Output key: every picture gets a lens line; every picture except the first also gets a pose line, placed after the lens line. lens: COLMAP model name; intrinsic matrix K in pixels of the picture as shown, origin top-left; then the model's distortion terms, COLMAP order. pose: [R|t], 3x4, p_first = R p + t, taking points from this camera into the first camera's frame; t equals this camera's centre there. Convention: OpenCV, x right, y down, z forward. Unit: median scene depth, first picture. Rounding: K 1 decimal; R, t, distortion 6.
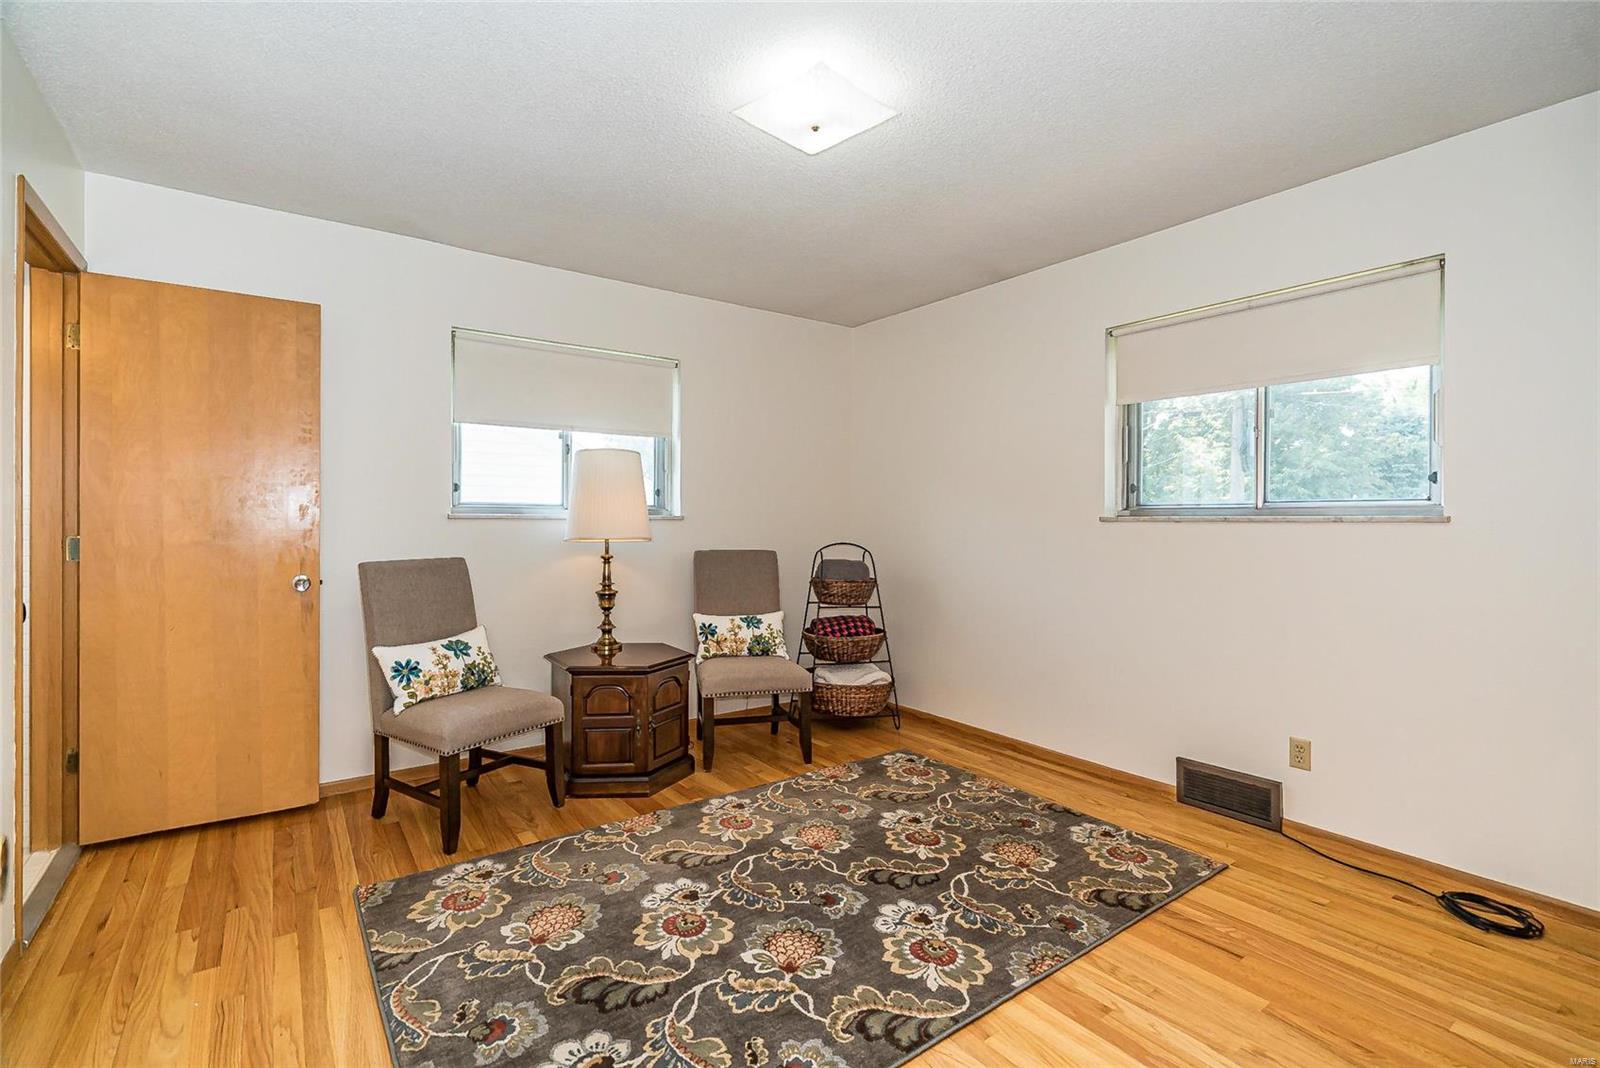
lens RADIAL K [[753.9, 0, 796.8], [0, 753.9, 514.5], [0, 0, 1]] dist [-0.002133, 0.000071]
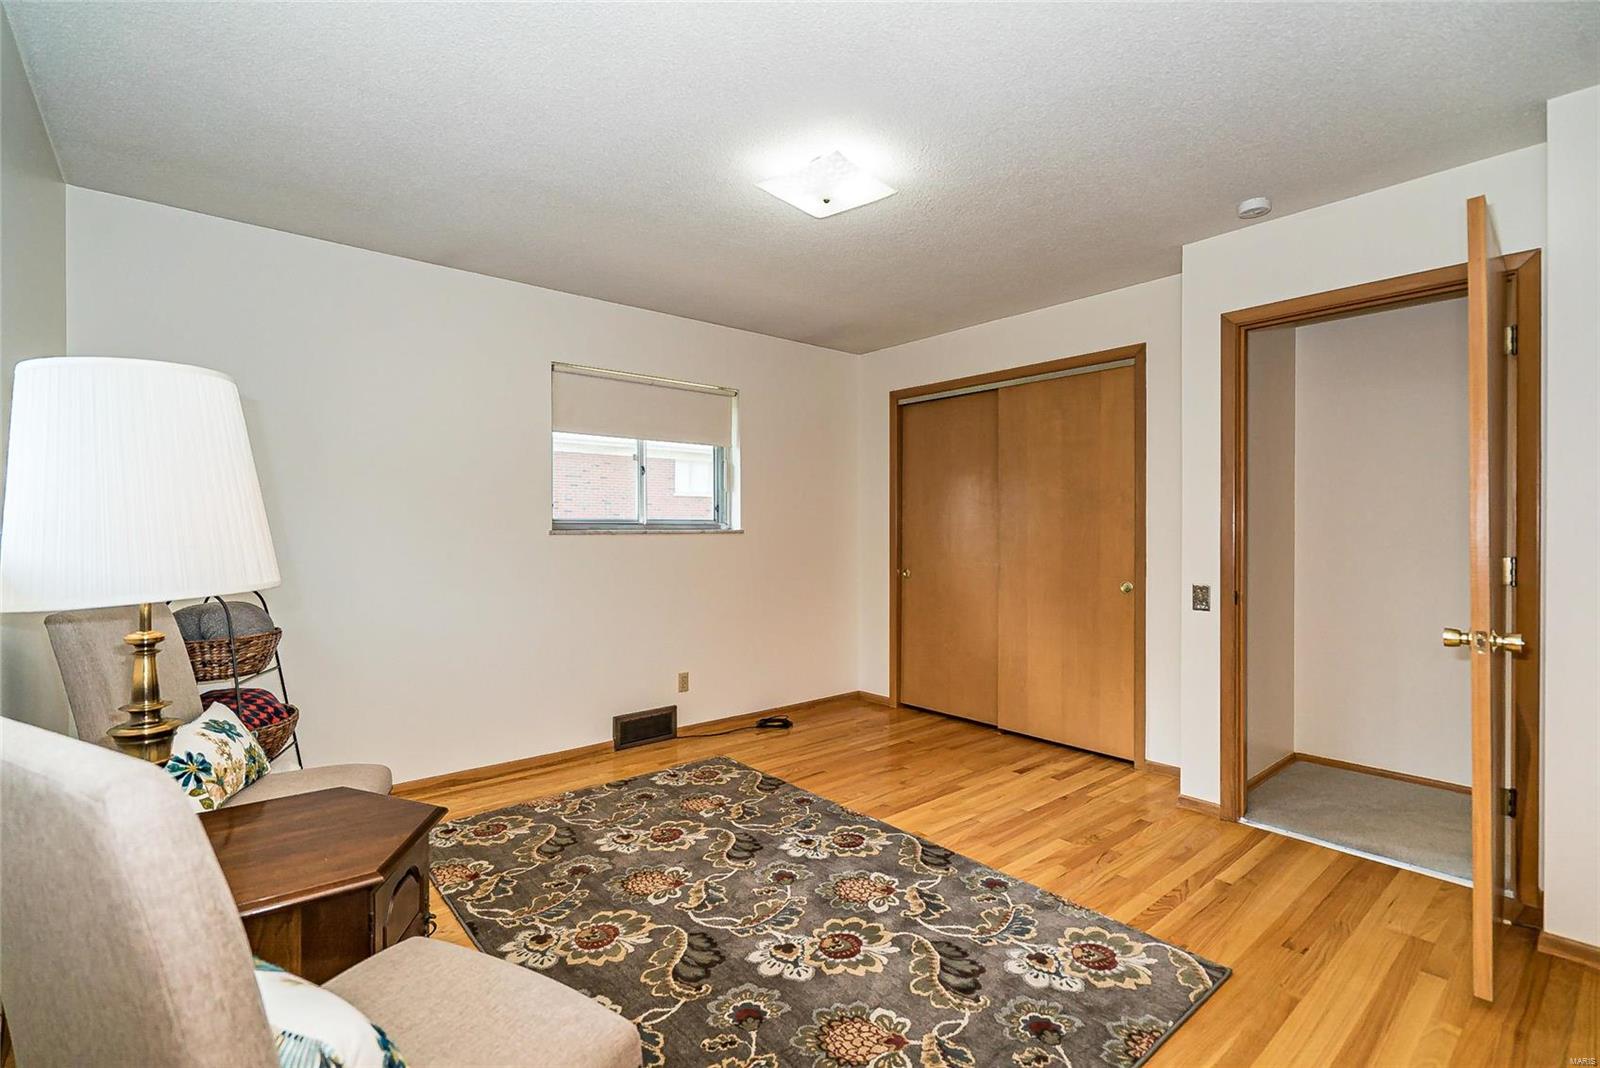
lens RADIAL K [[721.3, 0, 802.8], [0, 721.3, 533.8], [0, 0, 1]] dist [-0.000436, 0.000393]
pose [[-0.088389, -0.009286, 0.996043, -0.835406], [-0.003766, 0.999953, 0.008988, -0.006529], [-0.996079, -0.002956, -0.088419, 0.871165]]
